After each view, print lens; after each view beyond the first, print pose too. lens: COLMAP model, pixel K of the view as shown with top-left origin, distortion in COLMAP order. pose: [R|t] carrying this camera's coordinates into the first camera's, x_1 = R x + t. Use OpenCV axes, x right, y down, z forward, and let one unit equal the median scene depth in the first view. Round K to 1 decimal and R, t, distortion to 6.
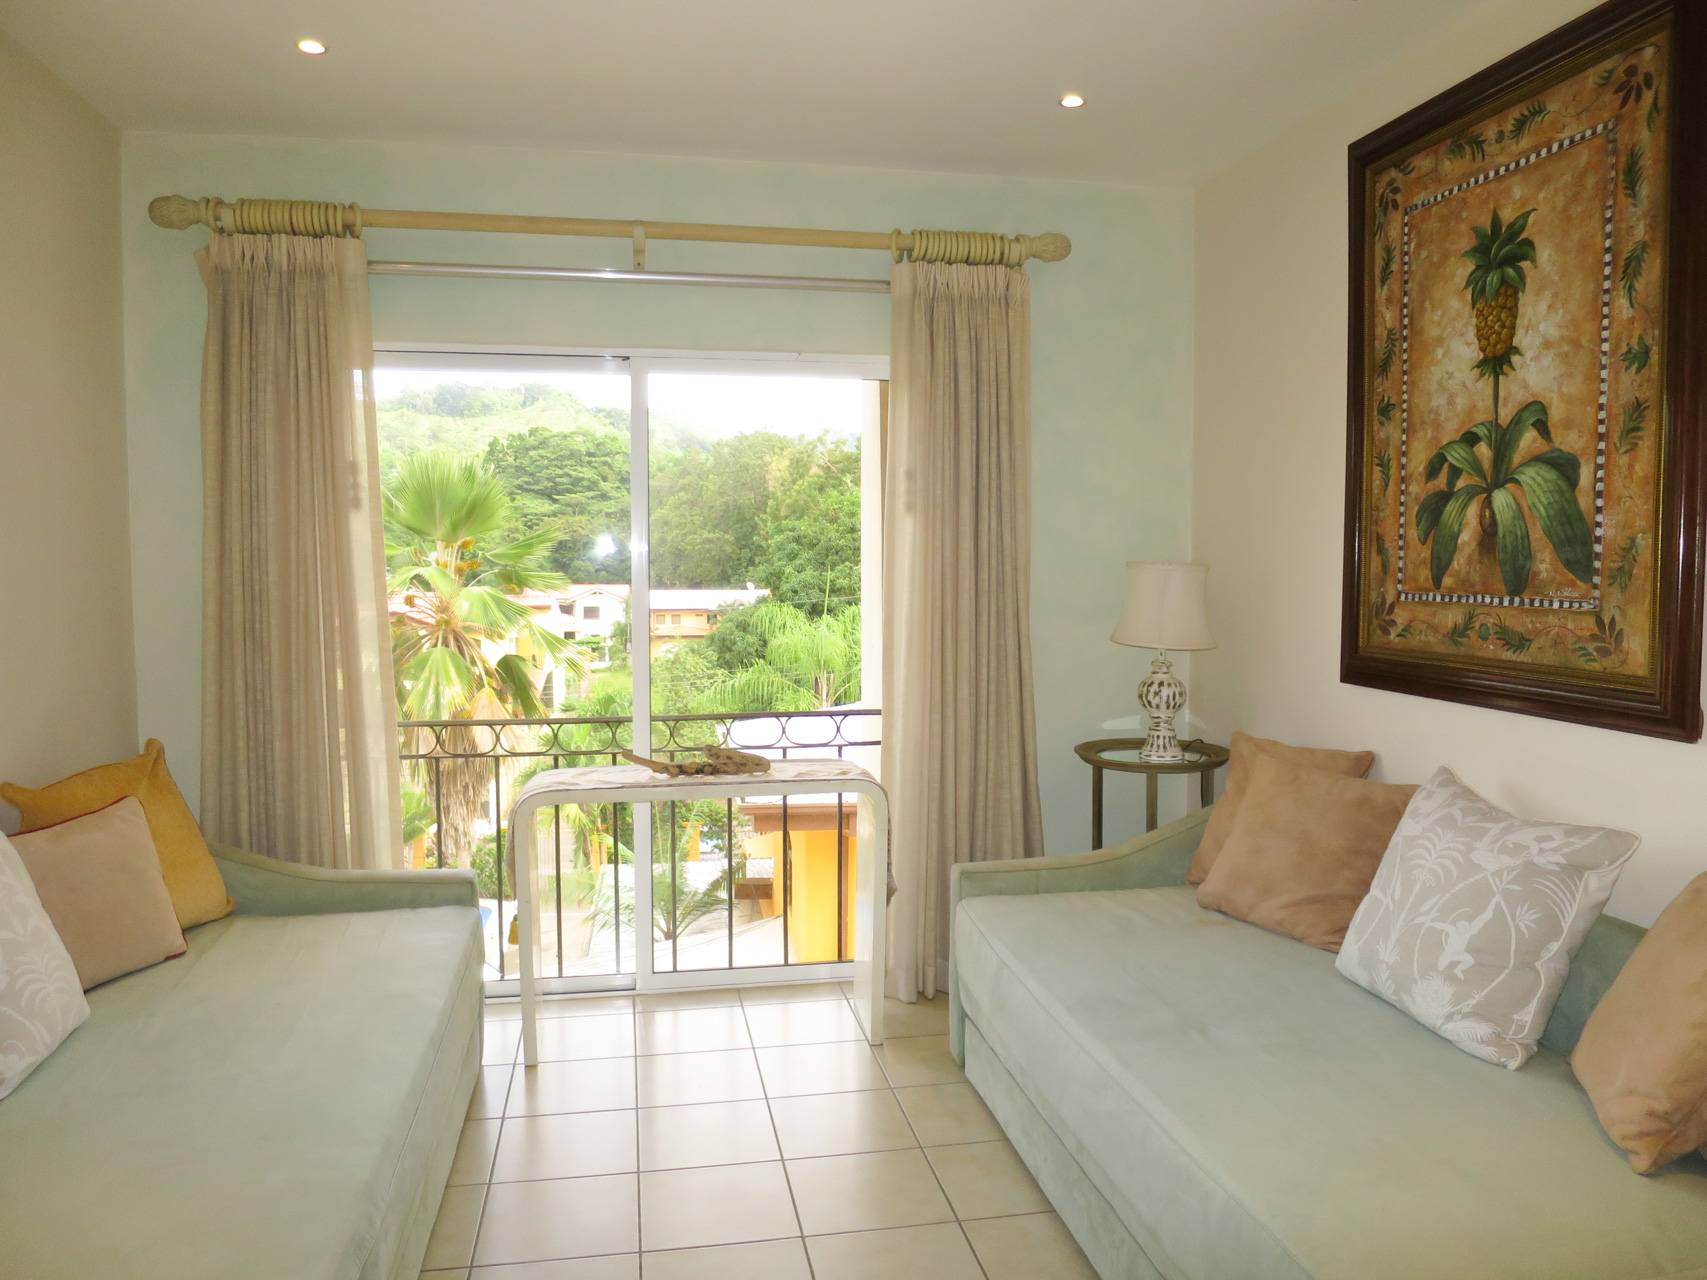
lens RADIAL K [[1211.7, 0, 859.7], [0, 1211.7, 643.1], [0, 0, 1]] dist [-0.064252, 0.013438]
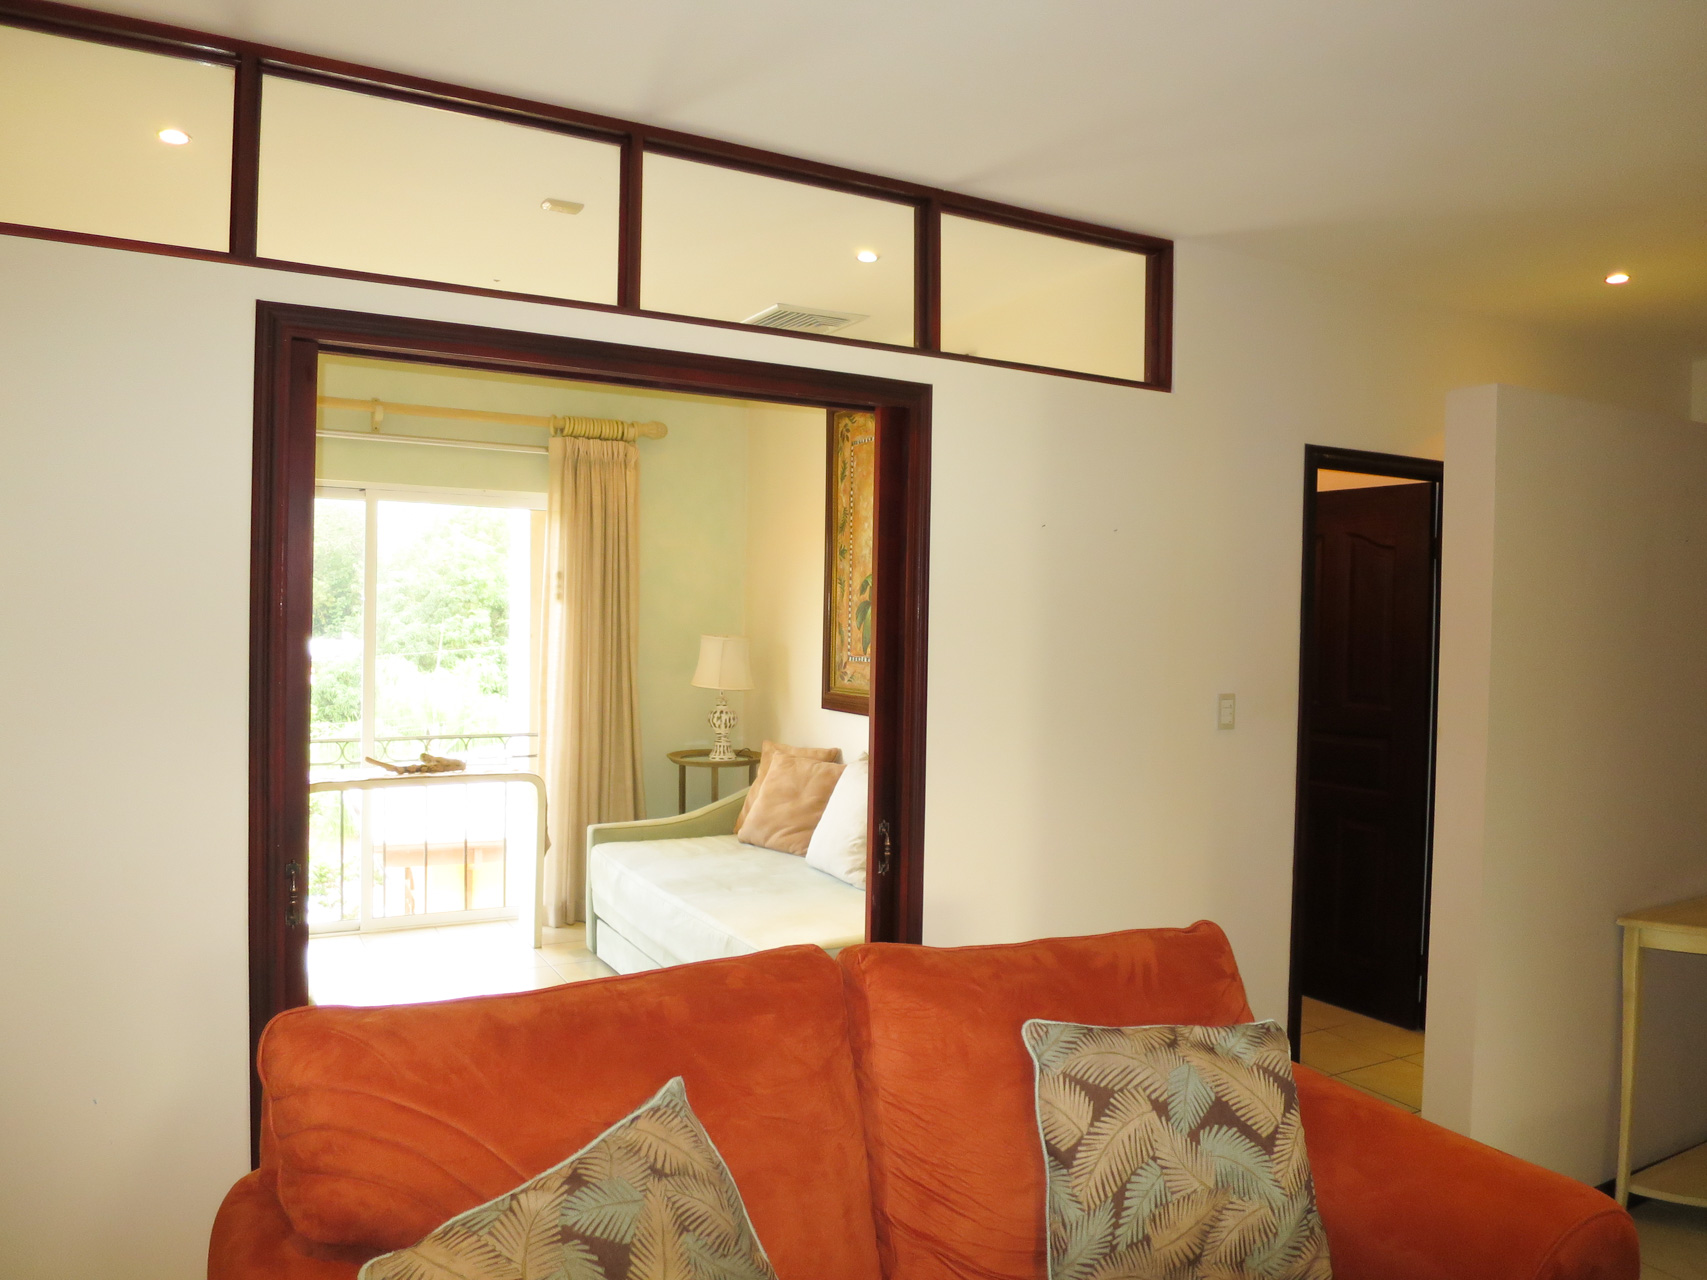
lens RADIAL K [[1211.7, 0, 858.2], [0, 1211.7, 644.4], [0, 0, 1]] dist [-0.064252, 0.013438]
pose [[0.950422, 0.012762, 0.310702, -0.081645], [0.000886, 0.999042, -0.043743, 0.016332], [-0.310962, 0.041850, 0.949500, -0.625455]]
